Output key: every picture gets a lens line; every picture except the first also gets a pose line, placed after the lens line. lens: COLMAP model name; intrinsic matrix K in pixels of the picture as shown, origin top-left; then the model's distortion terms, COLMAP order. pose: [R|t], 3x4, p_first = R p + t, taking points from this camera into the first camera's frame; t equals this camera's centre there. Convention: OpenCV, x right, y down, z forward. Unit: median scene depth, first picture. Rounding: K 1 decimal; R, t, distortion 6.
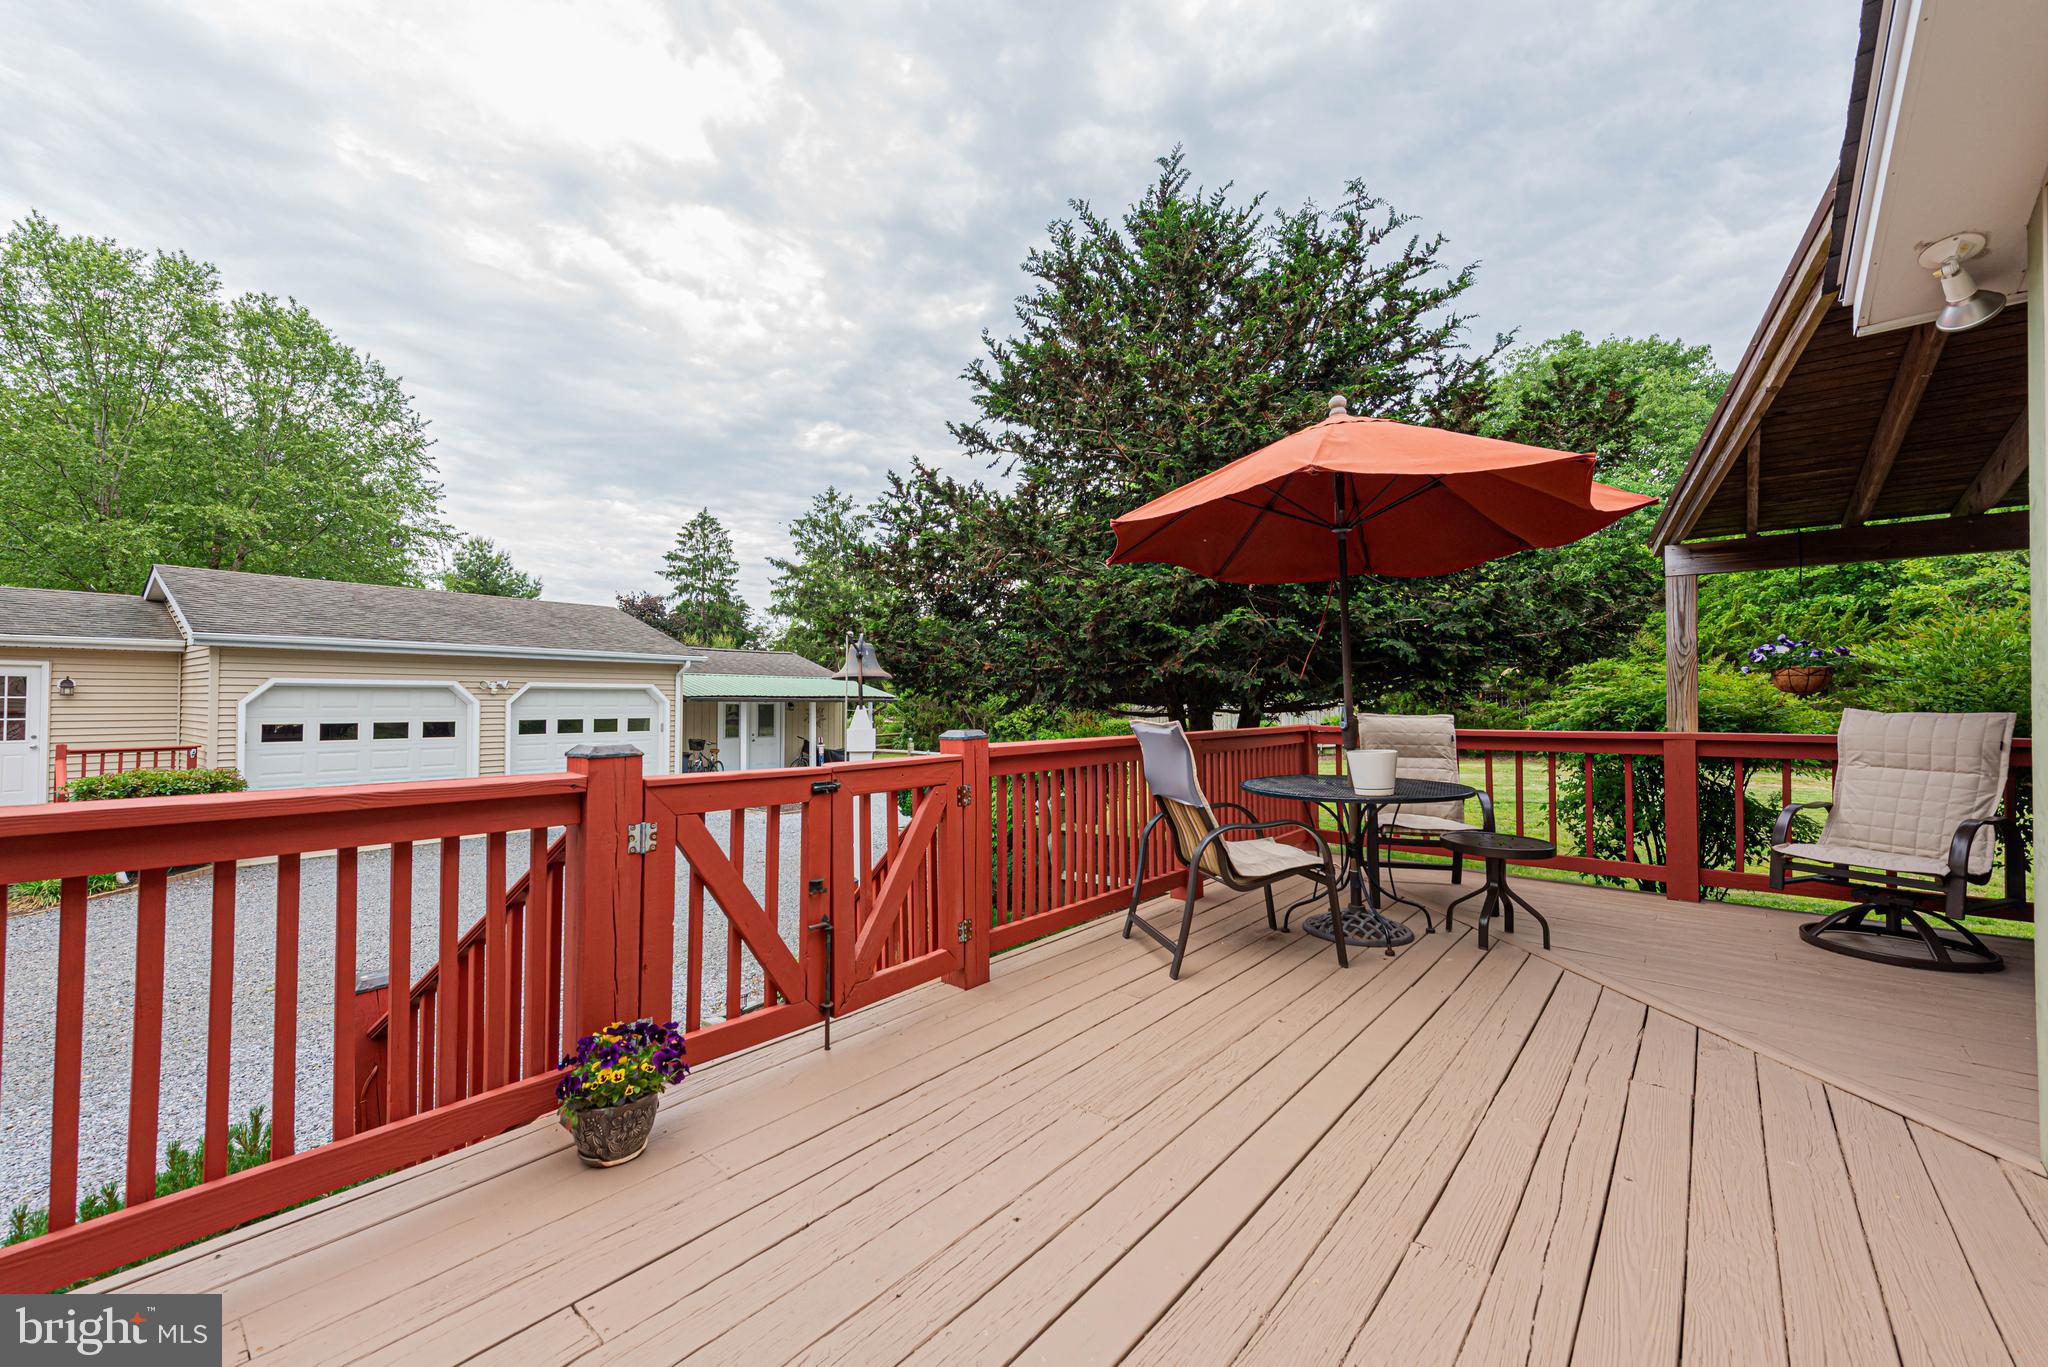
lens RADIAL K [[817.5, 0, 1022.1], [0, 817.5, 680.8], [0, 0, 1]] dist [-0.007293, -0.001400]
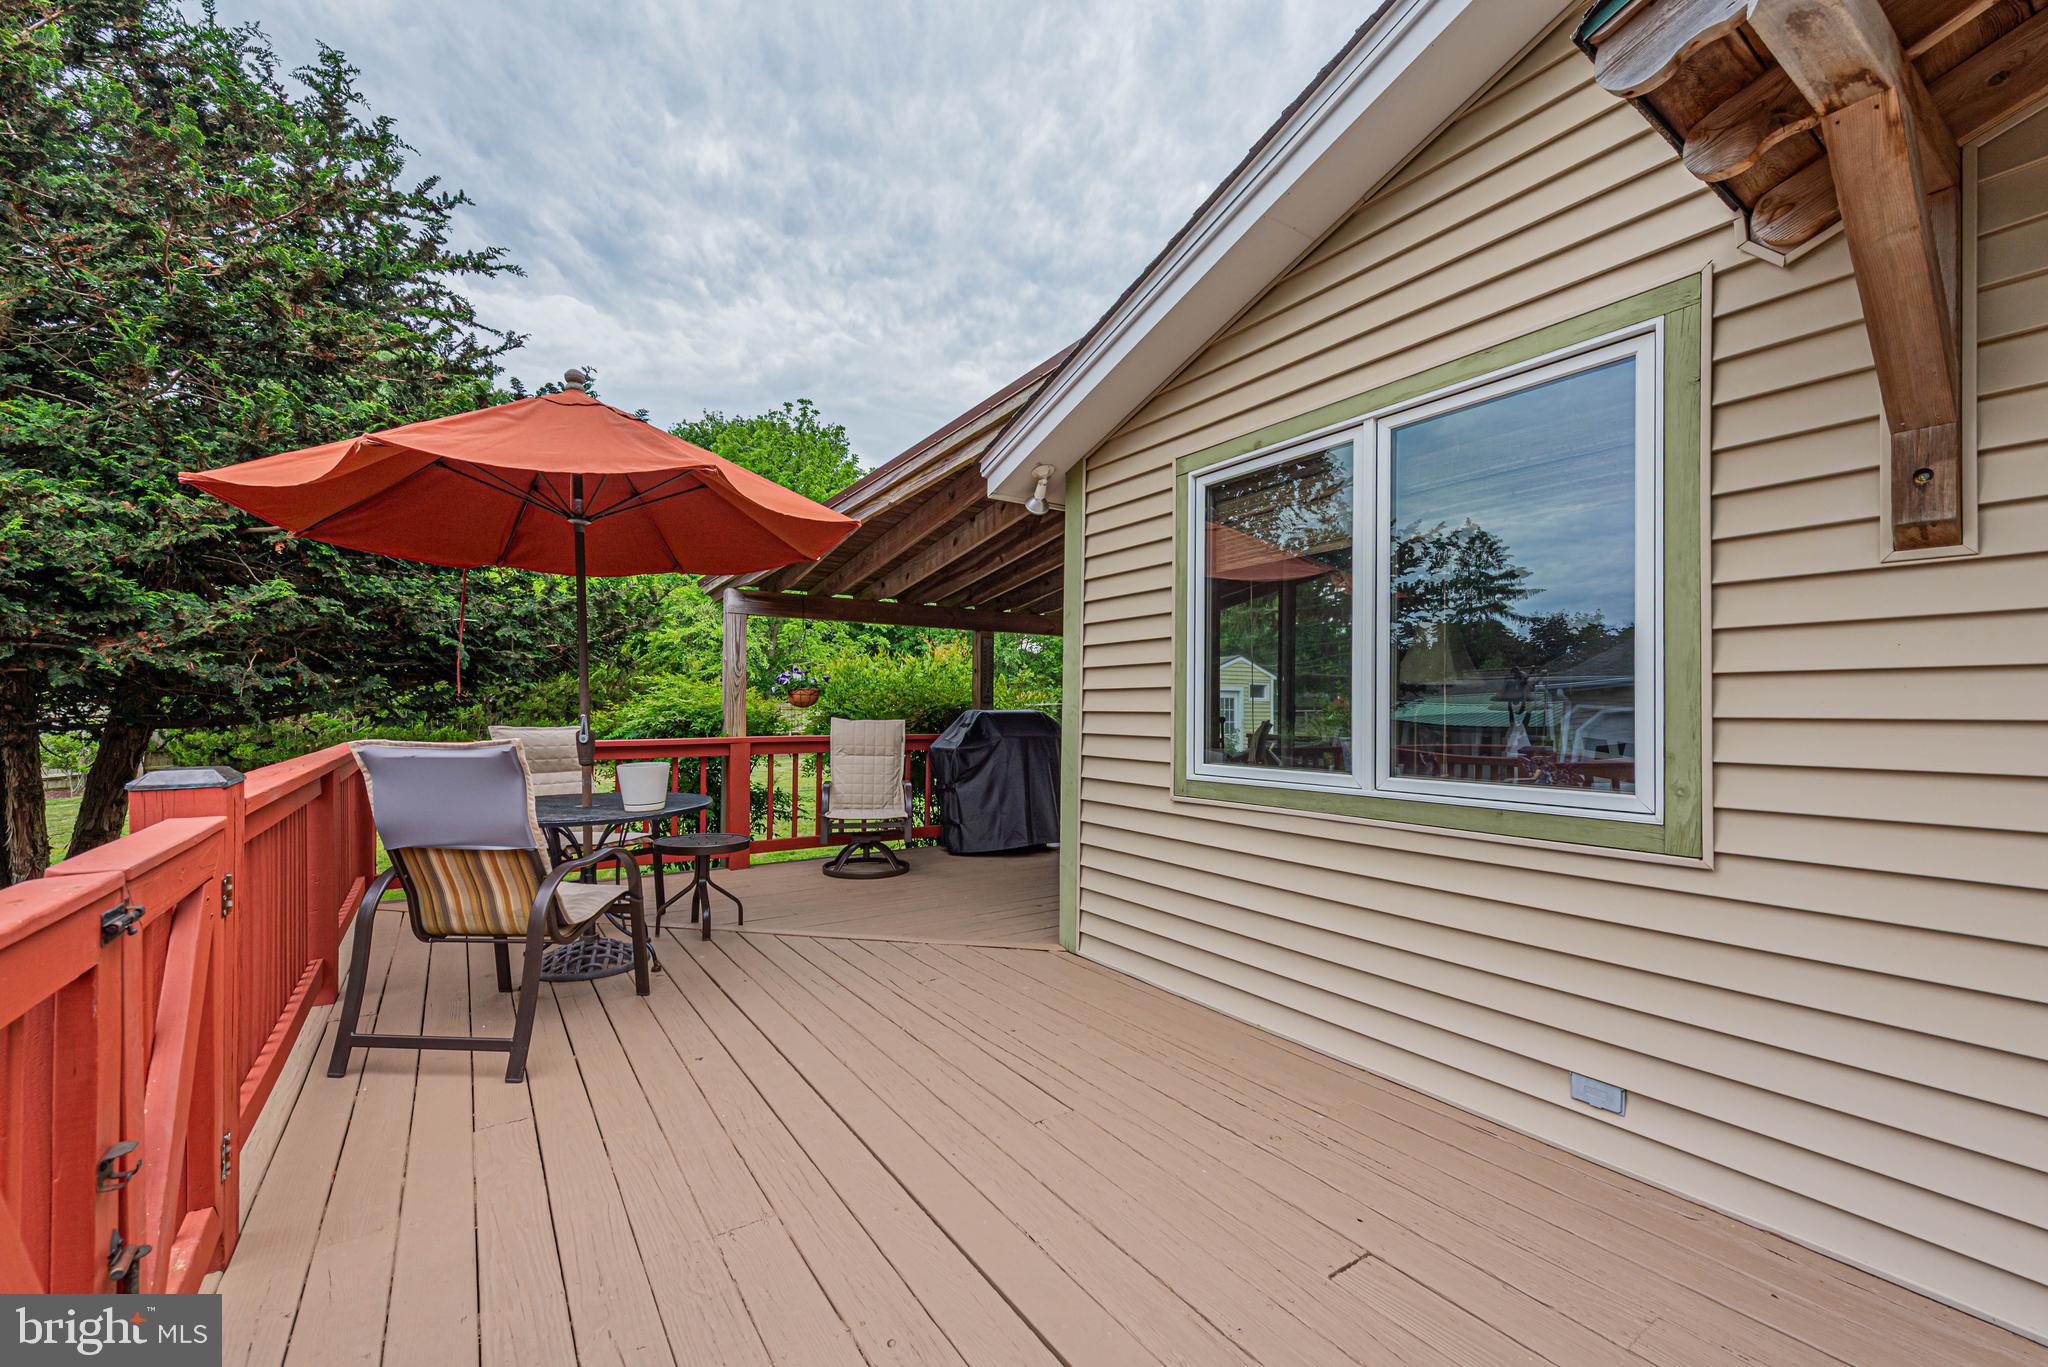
lens RADIAL K [[817.5, 0, 1004.2], [0, 817.5, 700.1], [0, 0, 1]] dist [-0.007293, -0.001400]
pose [[0.227930, 0.015649, 0.973552, -0.357922], [-0.027195, 0.999583, -0.009700, 0.007447], [-0.973298, -0.024265, 0.228260, 0.326649]]
